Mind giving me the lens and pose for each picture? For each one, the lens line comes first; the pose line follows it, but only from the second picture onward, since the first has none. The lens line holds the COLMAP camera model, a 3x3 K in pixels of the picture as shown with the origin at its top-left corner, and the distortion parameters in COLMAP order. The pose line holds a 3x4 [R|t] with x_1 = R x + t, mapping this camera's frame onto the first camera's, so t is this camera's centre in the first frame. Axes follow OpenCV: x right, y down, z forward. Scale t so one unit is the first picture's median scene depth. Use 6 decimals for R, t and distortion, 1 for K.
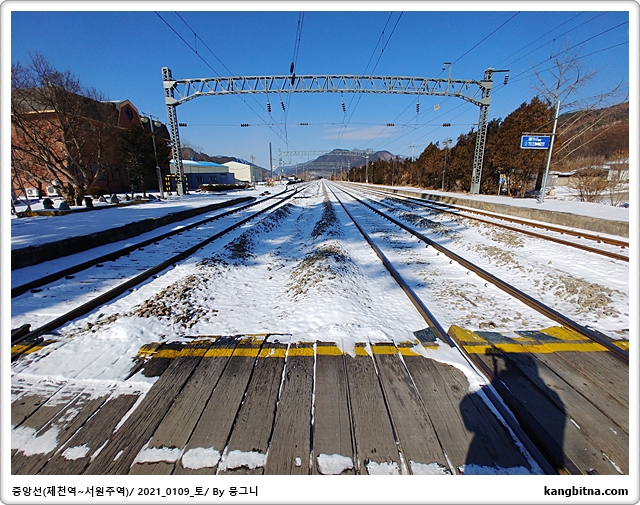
lens RADIAL K [[251.3, 0, 320.0], [0, 251.3, 252.5], [0, 0, 1]] dist [-0.025782, 0.000089]
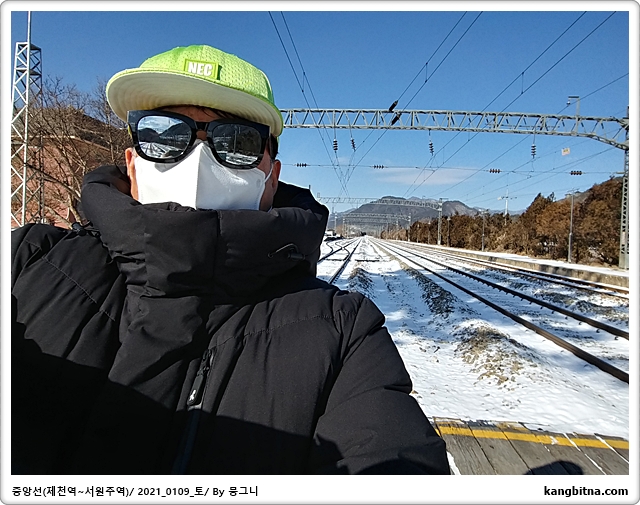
lens RADIAL K [[373.6, 0, 320.0], [0, 373.6, 252.5], [0, 0, 1]] dist [0.001257, 0.000015]
pose [[0.994153, 0.054690, -0.093102, -0.101453], [-0.075005, 0.970034, -0.231103, 0.015208], [0.077673, 0.236735, 0.968465, -0.050043]]
